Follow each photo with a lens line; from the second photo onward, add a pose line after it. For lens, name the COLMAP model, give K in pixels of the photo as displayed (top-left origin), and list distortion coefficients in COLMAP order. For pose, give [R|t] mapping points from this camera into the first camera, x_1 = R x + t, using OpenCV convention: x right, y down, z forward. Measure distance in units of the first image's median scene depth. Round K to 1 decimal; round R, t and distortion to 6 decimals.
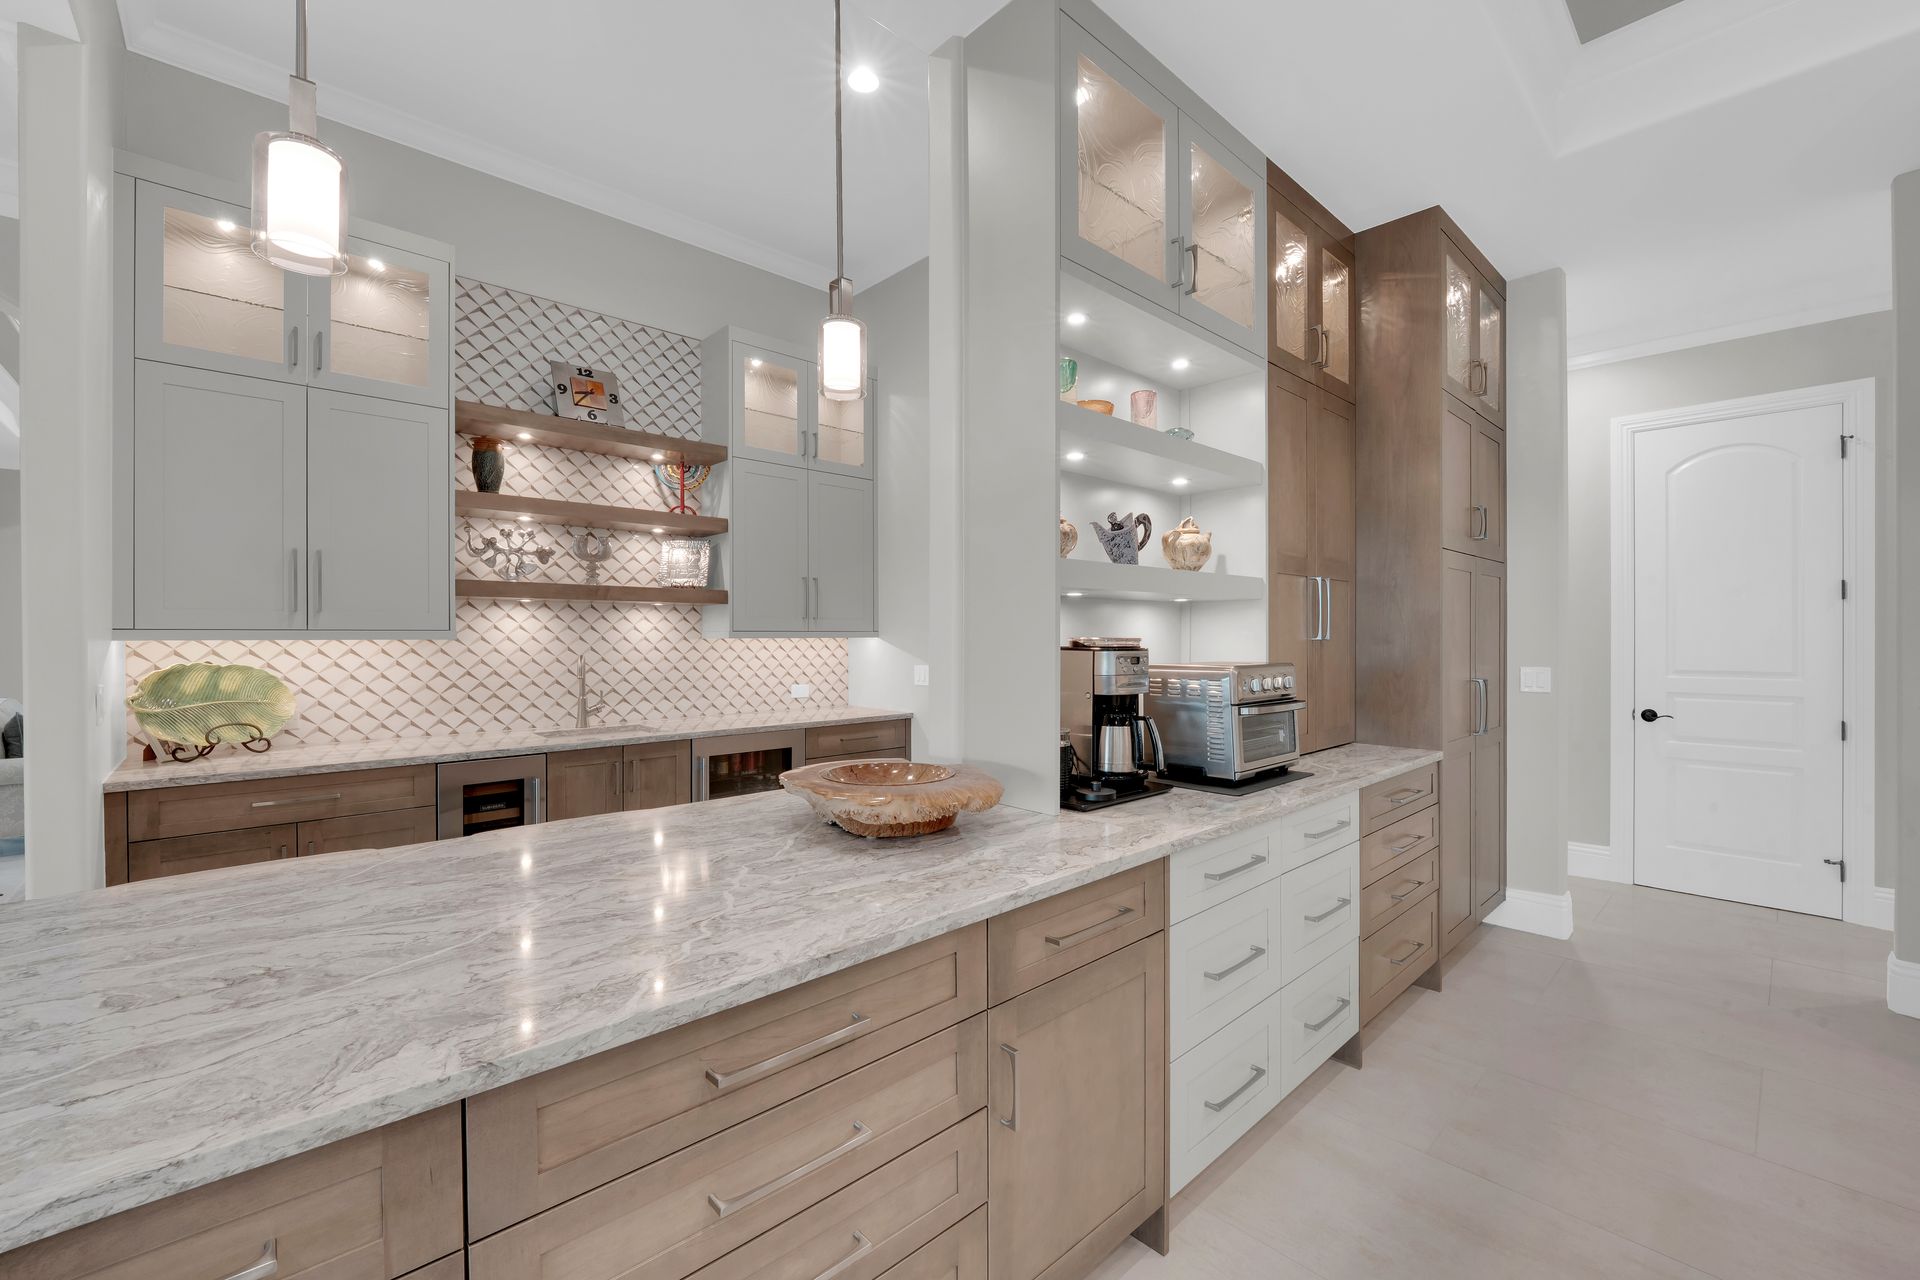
lens RADIAL K [[793.9, 0, 959.2], [0, 793.9, 635.2], [0, 0, 1]] dist [-0.003279, -0.000333]
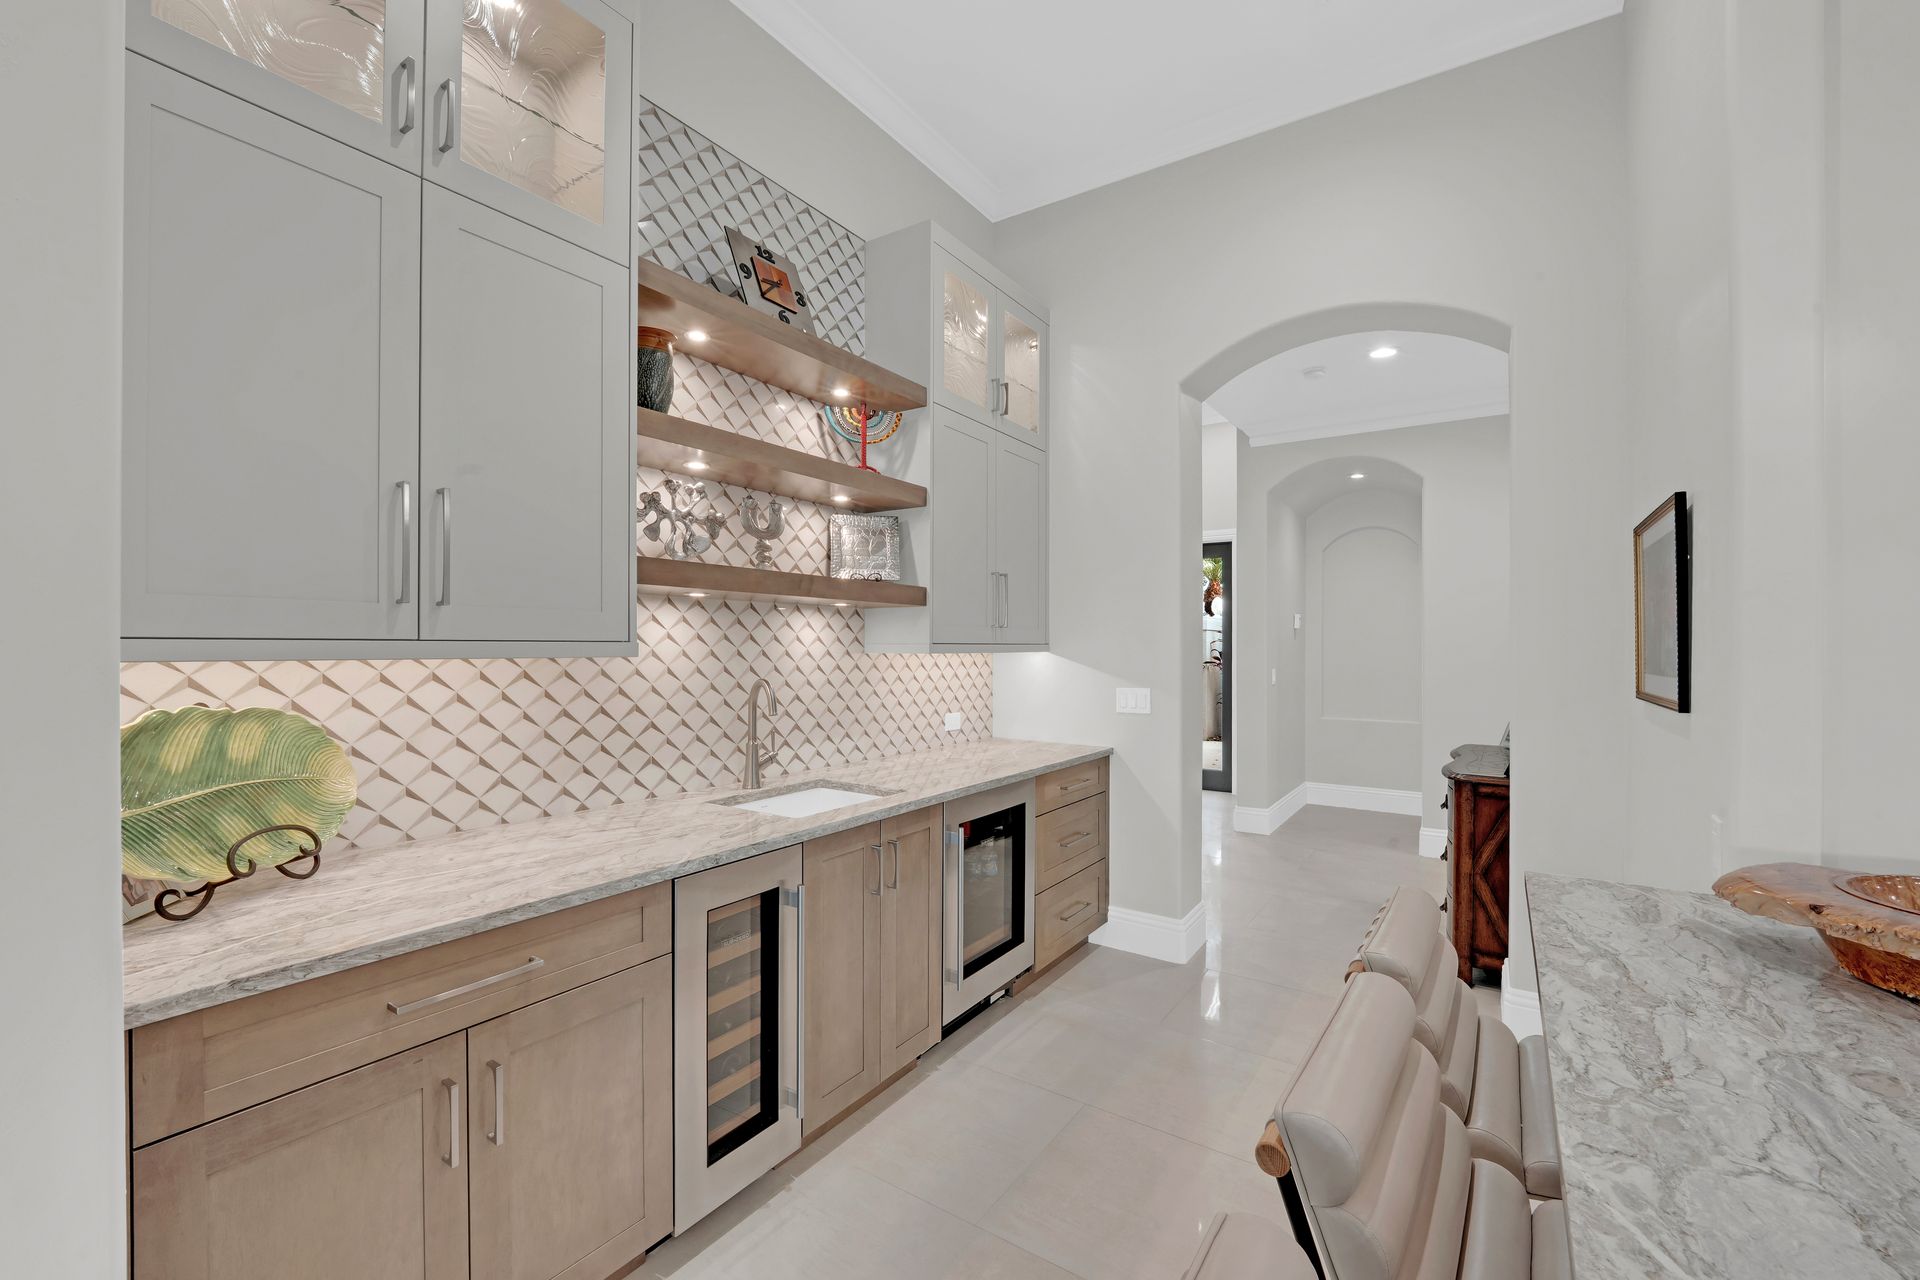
lens RADIAL K [[798.2, 0, 964.7], [0, 798.2, 641.7], [0, 0, 1]] dist [0.001547, -0.000131]
pose [[0.972642, 0.005330, 0.232246, -0.483486], [-0.004220, 0.999977, -0.005276, -0.003383], [-0.232269, 0.004152, 0.972643, 0.325680]]
